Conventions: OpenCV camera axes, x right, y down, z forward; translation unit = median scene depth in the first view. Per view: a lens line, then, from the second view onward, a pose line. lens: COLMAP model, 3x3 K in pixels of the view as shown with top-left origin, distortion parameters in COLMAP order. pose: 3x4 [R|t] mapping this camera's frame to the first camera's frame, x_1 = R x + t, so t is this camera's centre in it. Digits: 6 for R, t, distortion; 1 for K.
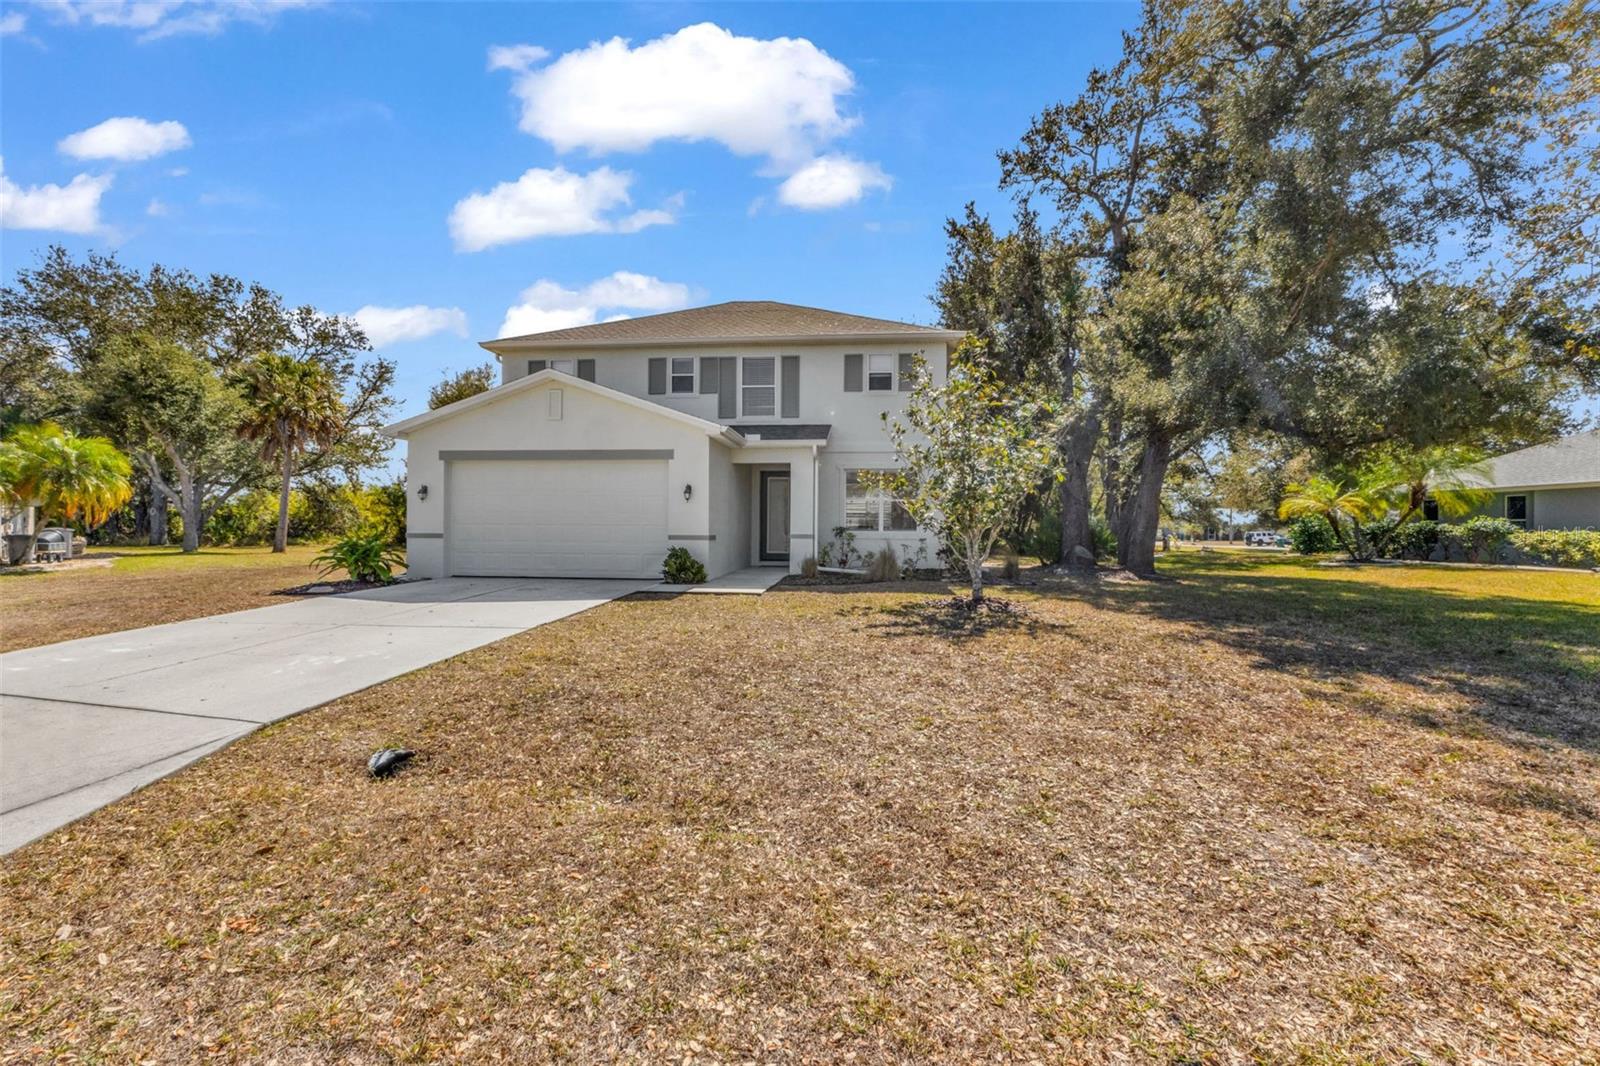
lens RADIAL K [[684.0, 0, 806.3], [0, 684.0, 534.8], [0, 0, 1]] dist [0.013684, -0.000003]
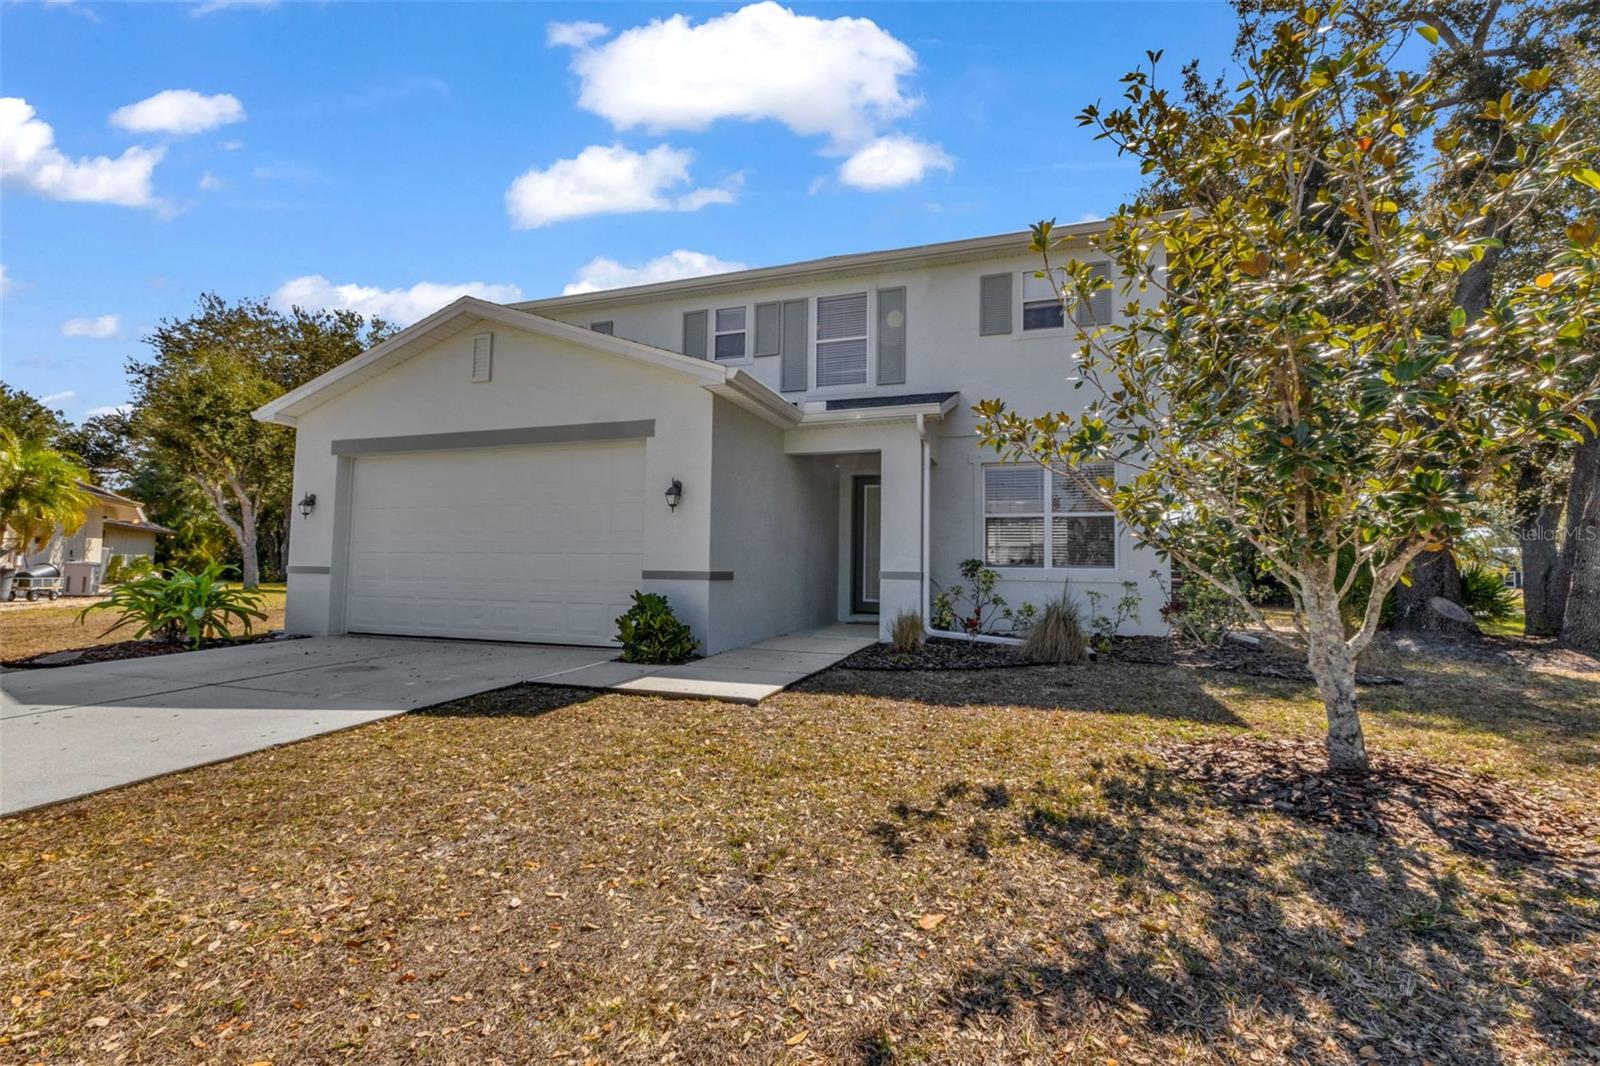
lens RADIAL K [[701.8, 0, 798.1], [0, 701.8, 542.2], [0, 0, 1]] dist [0.008328, -0.000385]
pose [[0.971170, -0.004808, -0.238339, 0.046188], [-0.006783, 0.998834, -0.047787, 0.002747], [0.238291, 0.048026, 0.970006, 0.369827]]
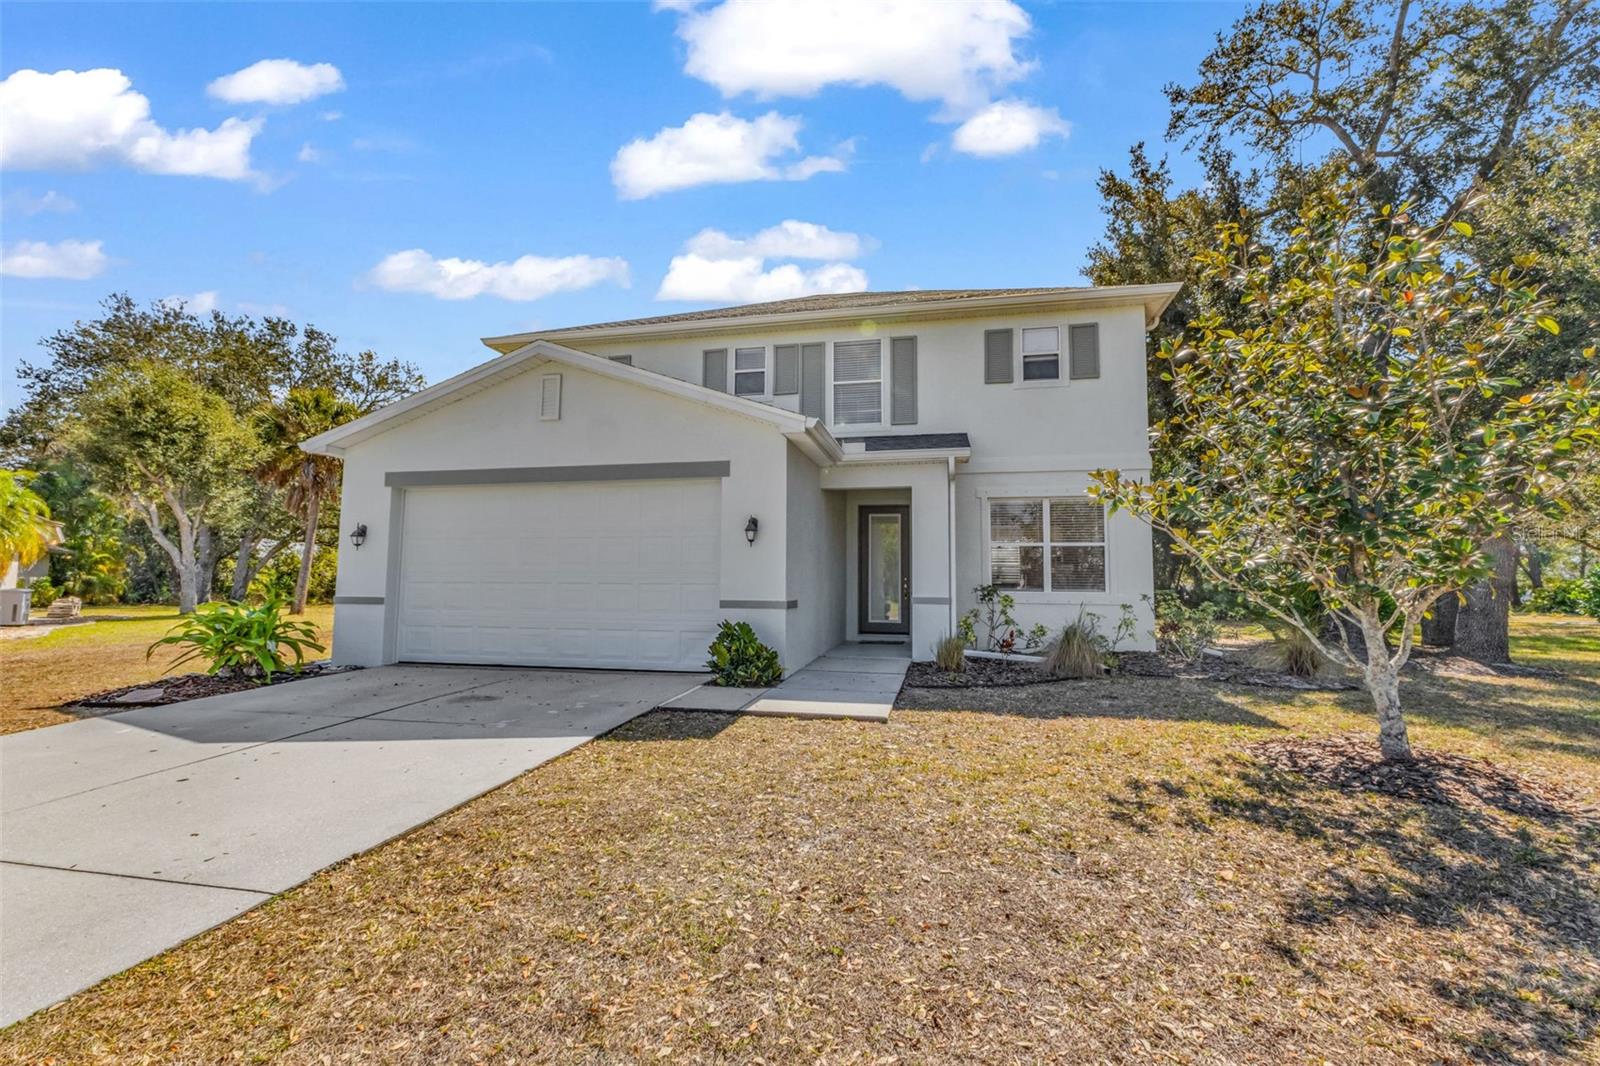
lens RADIAL K [[698.9, 0, 799.3], [0, 698.9, 540.2], [0, 0, 1]] dist [0.008905, -0.000462]
pose [[0.992673, -0.008808, -0.120512, -0.044716], [0.000167, 0.997439, -0.071527, -0.006870], [0.120833, 0.070982, 0.990132, 0.307443]]
